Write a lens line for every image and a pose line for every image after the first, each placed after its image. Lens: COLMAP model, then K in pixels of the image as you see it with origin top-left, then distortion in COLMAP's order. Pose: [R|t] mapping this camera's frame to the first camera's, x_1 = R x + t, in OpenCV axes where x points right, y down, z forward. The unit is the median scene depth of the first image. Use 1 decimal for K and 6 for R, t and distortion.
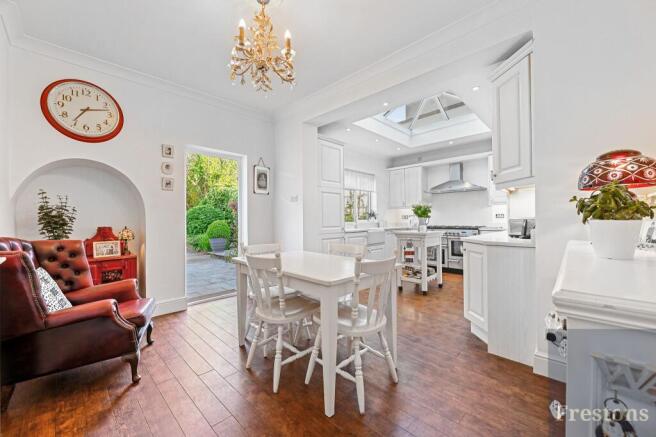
lens RADIAL K [[261.7, 0, 324.5], [0, 261.7, 218.6], [0, 0, 1]] dist [0.001726, 0.000032]
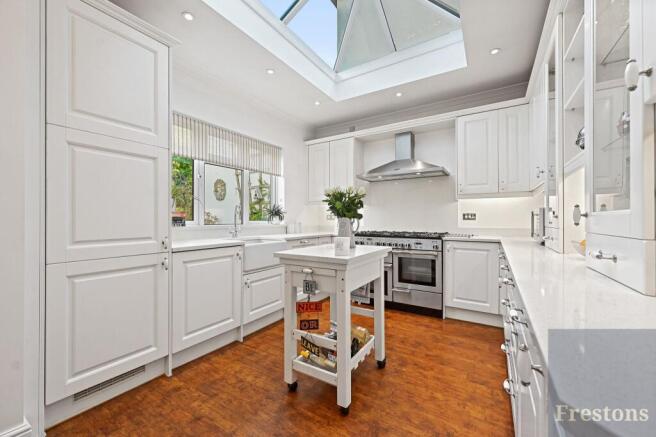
lens RADIAL K [[261.7, 0, 329.0], [0, 261.7, 218.9], [0, 0, 1]] dist [0.001726, 0.000032]
pose [[0.975292, 0.006289, 0.220831, 0.196477], [-0.006565, 0.999978, 0.000516, -0.001964], [-0.220823, -0.001953, 0.975312, 0.449787]]
